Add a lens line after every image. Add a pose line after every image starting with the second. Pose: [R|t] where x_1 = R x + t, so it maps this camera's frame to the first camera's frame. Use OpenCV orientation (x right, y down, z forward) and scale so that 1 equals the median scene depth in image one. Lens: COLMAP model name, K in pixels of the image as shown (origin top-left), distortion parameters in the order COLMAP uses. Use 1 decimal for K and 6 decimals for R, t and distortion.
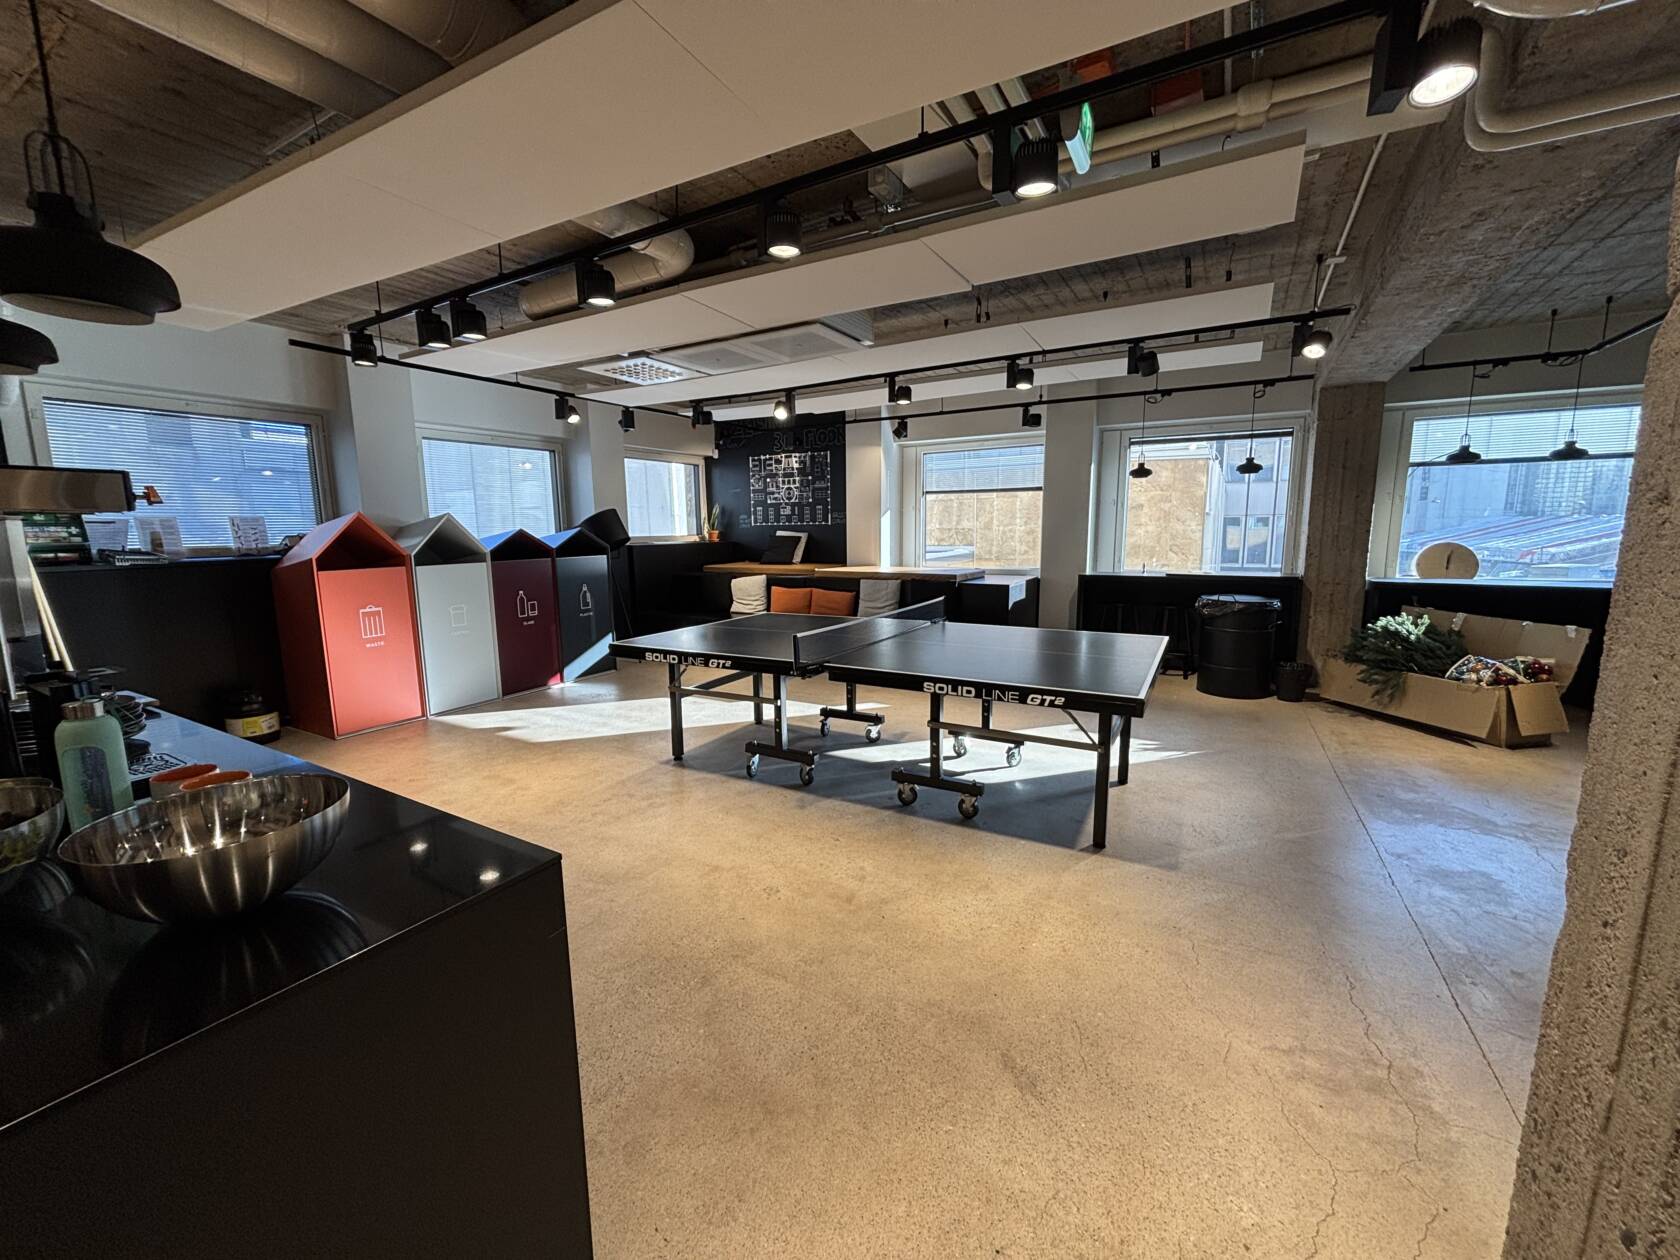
lens RADIAL K [[675.0, 0, 837.9], [0, 675.0, 626.1], [0, 0, 1]] dist [-0.000930, -0.000286]
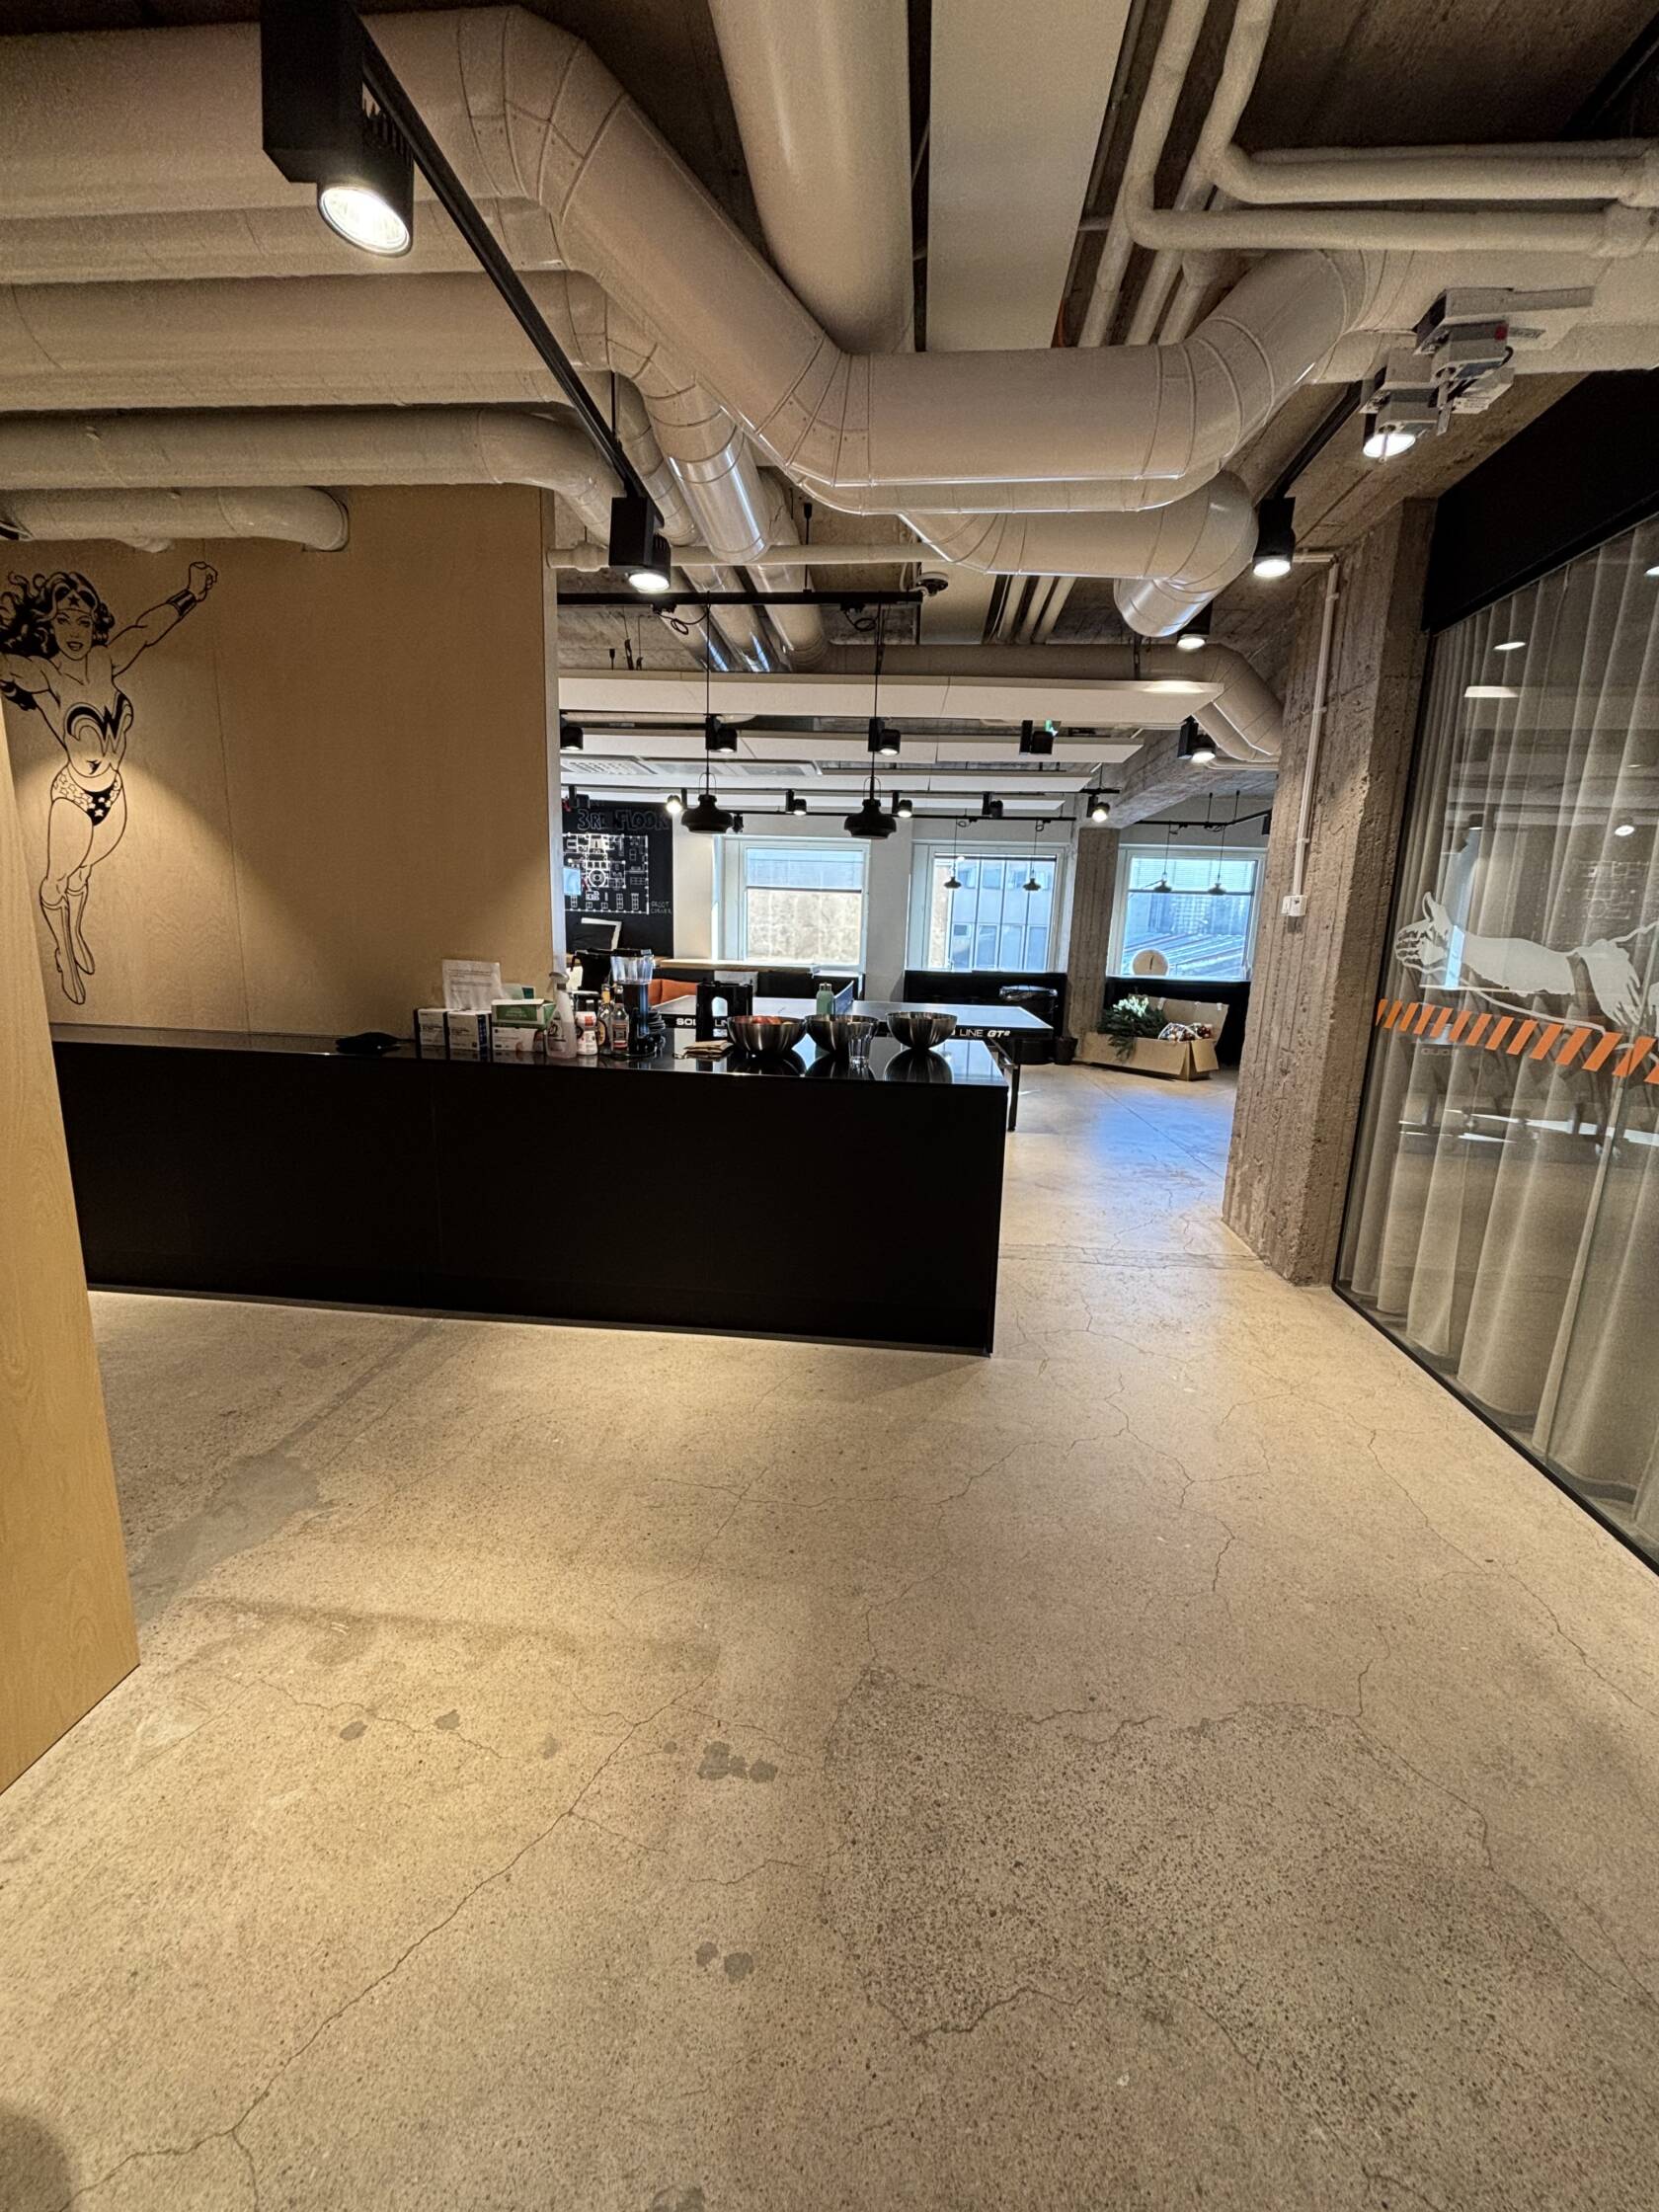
lens RADIAL K [[888.7, 0, 830.1], [0, 888.7, 1110.7], [0, 0, 1]] dist [-0.000930, -0.000286]
pose [[0.905388, -0.046685, 0.422010, -0.475392], [0.019524, 0.997463, 0.068457, 0.068045], [-0.424136, -0.053741, 0.904003, -0.385338]]
